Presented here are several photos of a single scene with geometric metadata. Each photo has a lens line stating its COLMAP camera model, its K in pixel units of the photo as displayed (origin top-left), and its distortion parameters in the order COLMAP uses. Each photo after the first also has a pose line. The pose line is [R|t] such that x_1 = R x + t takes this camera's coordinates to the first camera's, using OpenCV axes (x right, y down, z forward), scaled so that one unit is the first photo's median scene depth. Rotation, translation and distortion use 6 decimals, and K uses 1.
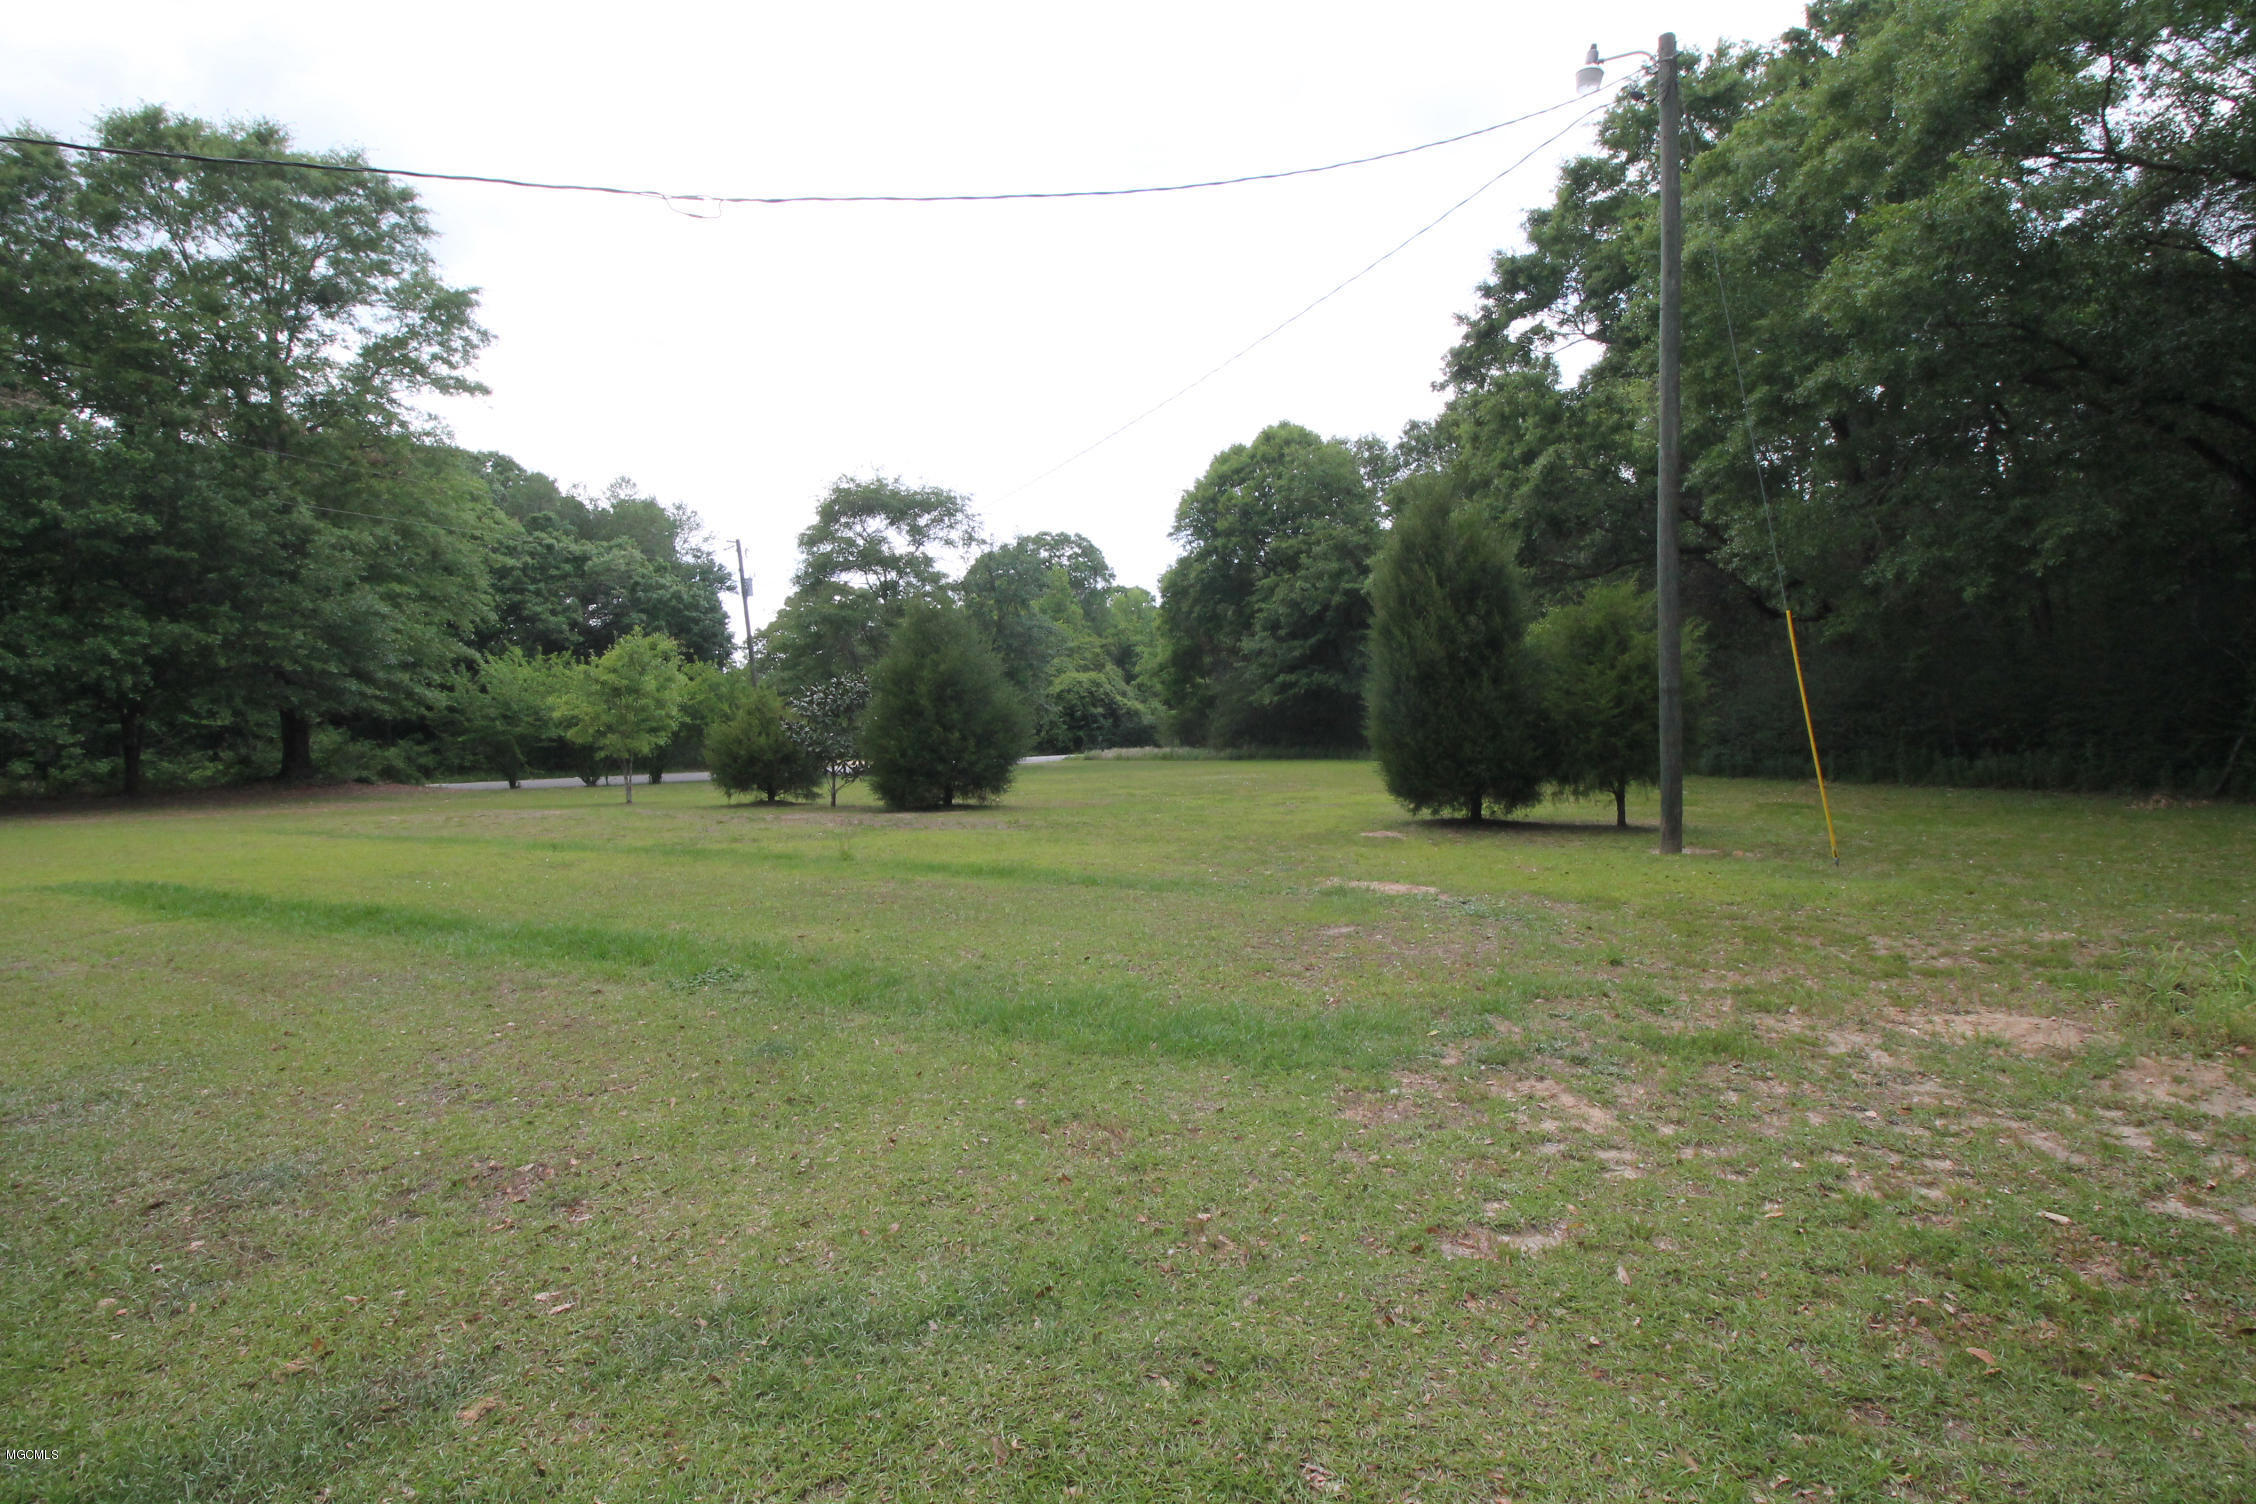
lens RADIAL K [[1068.5, 0, 1124.8], [0, 1068.5, 737.3], [0, 0, 1]] dist [-0.009128, -0.006693]
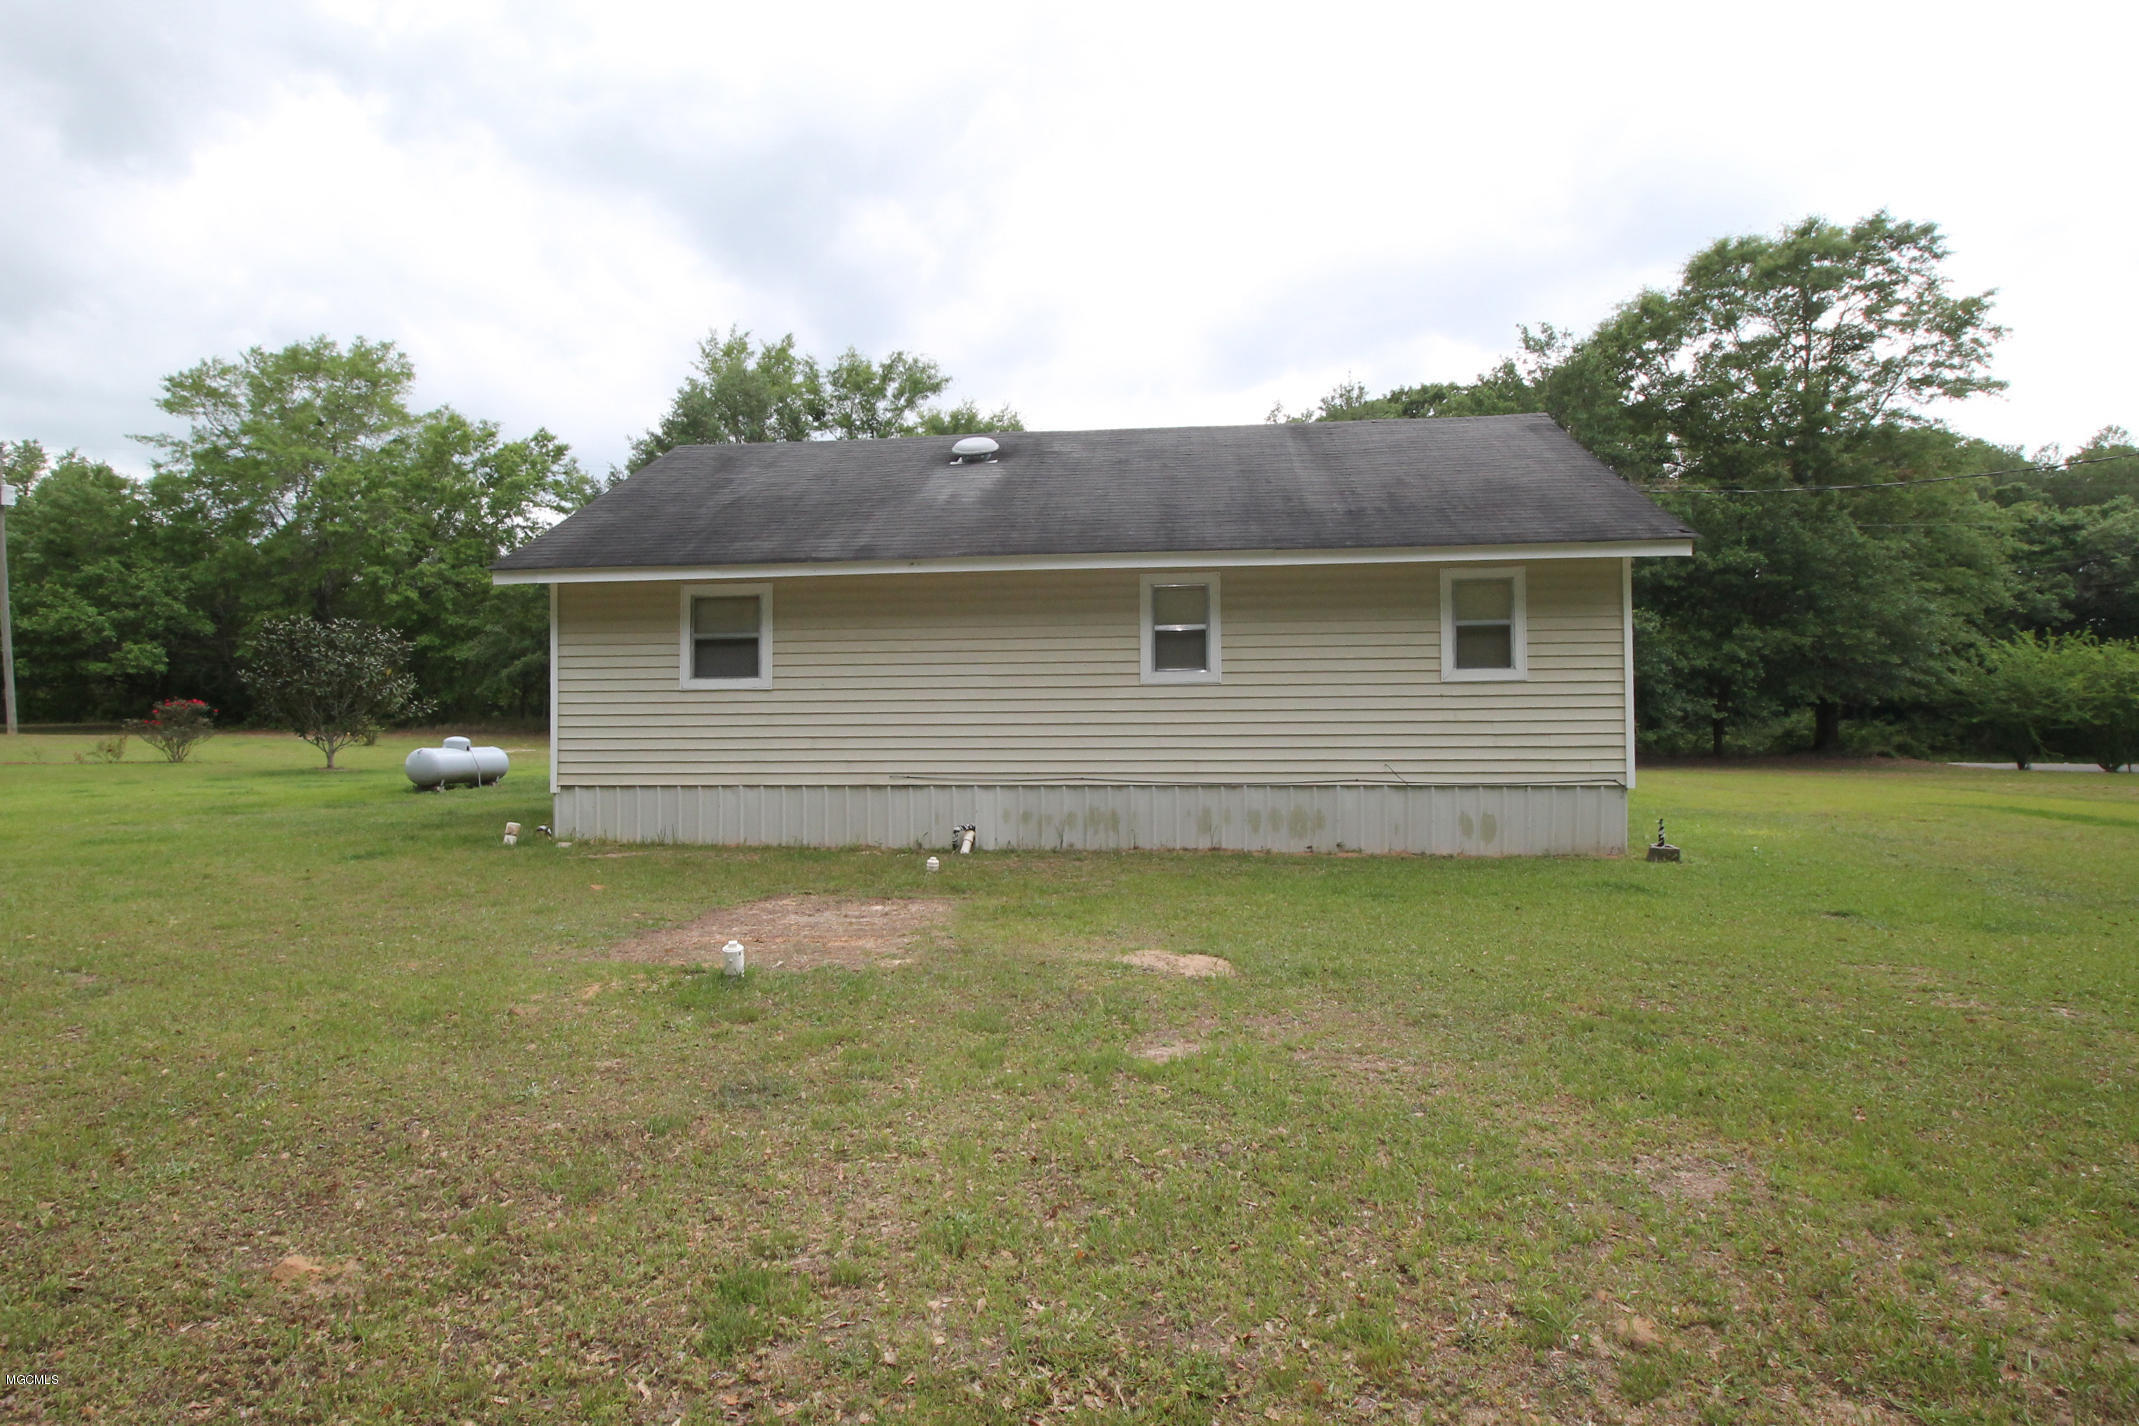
lens RADIAL K [[1080.2, 0, 1069.6], [0, 1080.2, 712.3], [0, 0, 1]] dist [-0.004524, -0.001033]
pose [[0.404373, 0.010607, -0.914533, -0.005956], [-0.015943, 0.999863, 0.004547, 0.003197], [0.914455, 0.012742, 0.404487, -0.275517]]
